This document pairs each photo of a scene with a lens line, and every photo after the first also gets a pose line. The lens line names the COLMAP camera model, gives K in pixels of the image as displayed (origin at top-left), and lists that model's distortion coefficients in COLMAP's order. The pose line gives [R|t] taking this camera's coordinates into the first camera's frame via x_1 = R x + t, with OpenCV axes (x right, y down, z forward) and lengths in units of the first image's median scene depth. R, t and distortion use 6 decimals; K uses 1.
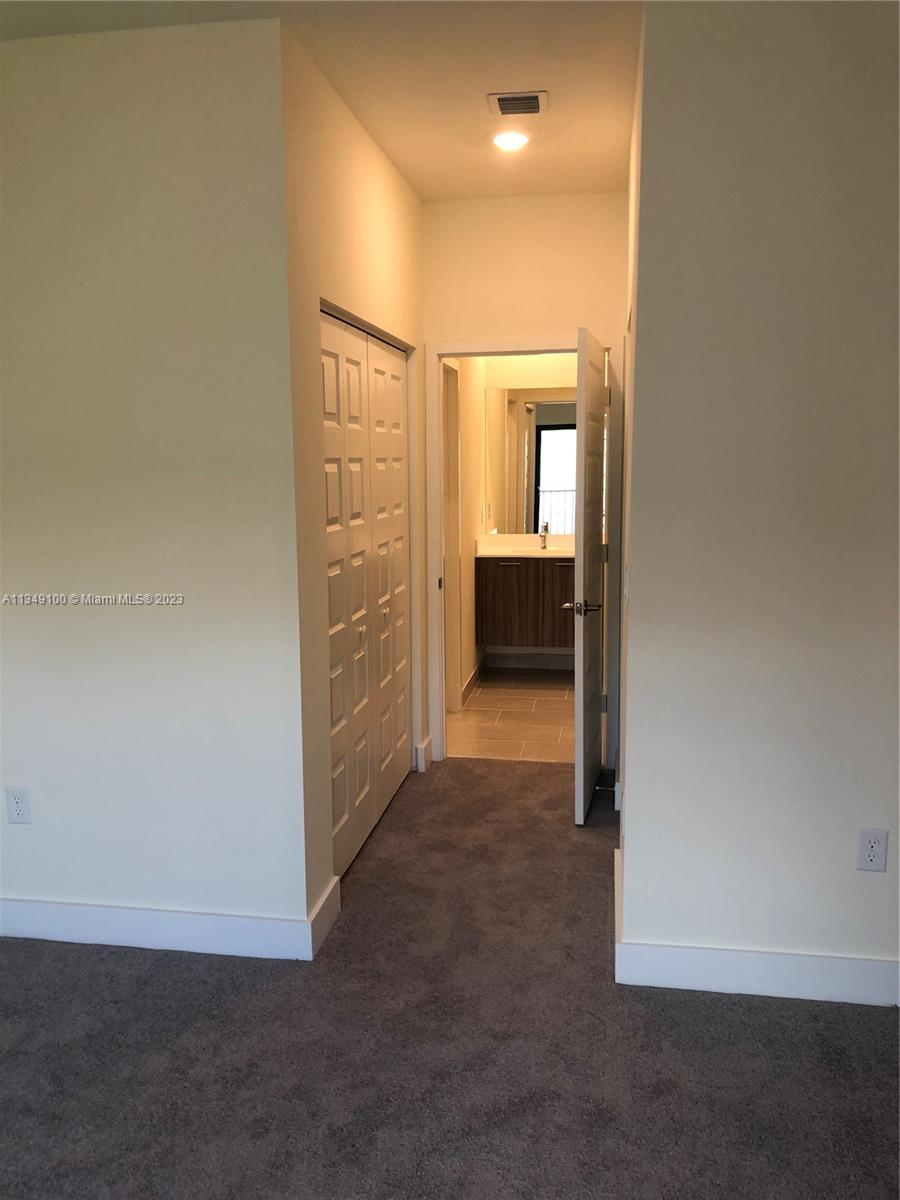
lens RADIAL K [[981.6, 0, 450.0], [0, 981.6, 600.0], [0, 0, 1]] dist [0.019643, -0.008099]
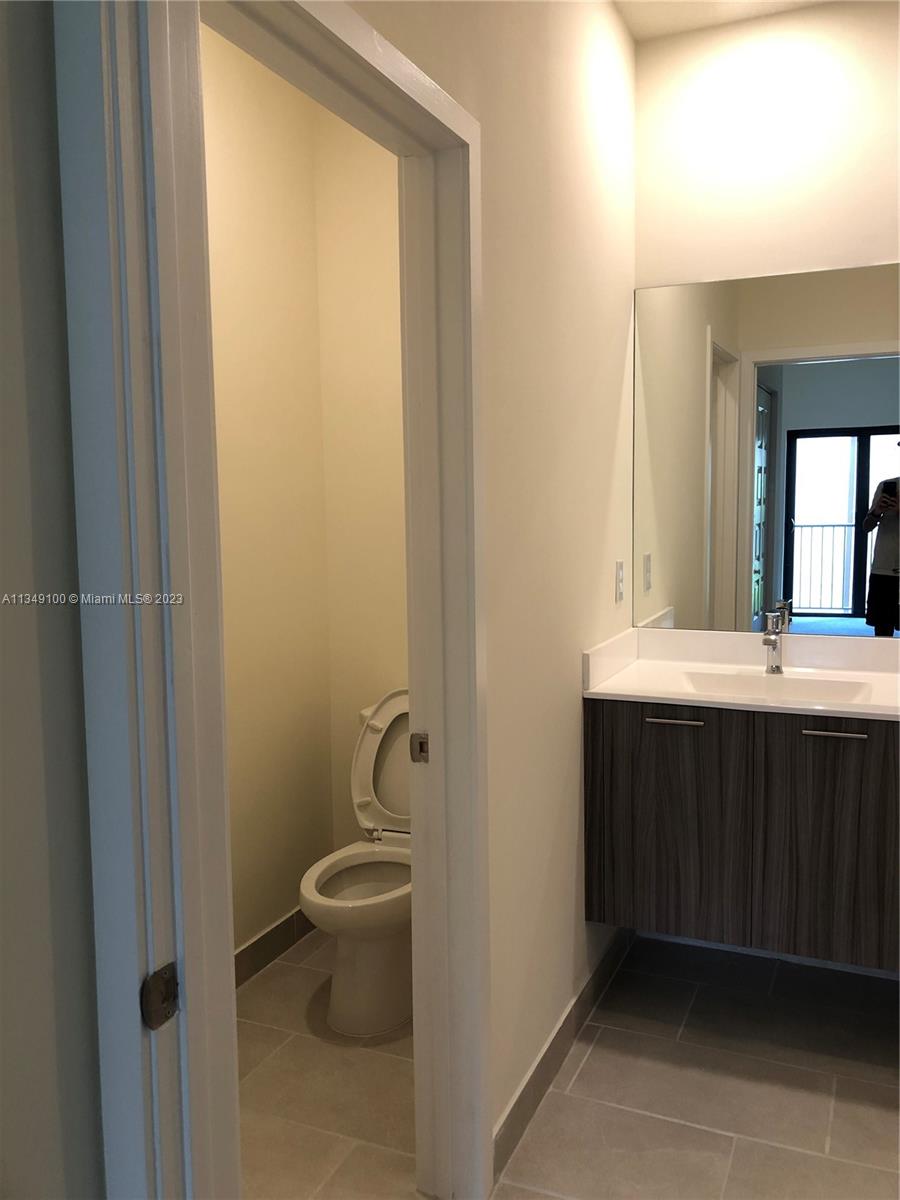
lens RADIAL K [[981.6, 0, 450.0], [0, 981.6, 600.0], [0, 0, 1]] dist [0.019643, -0.008099]
pose [[0.968046, 0.017020, -0.250195, 0.070556], [-0.025611, 0.999187, -0.031122, -0.069095], [0.249462, 0.036535, 0.967695, 0.608040]]
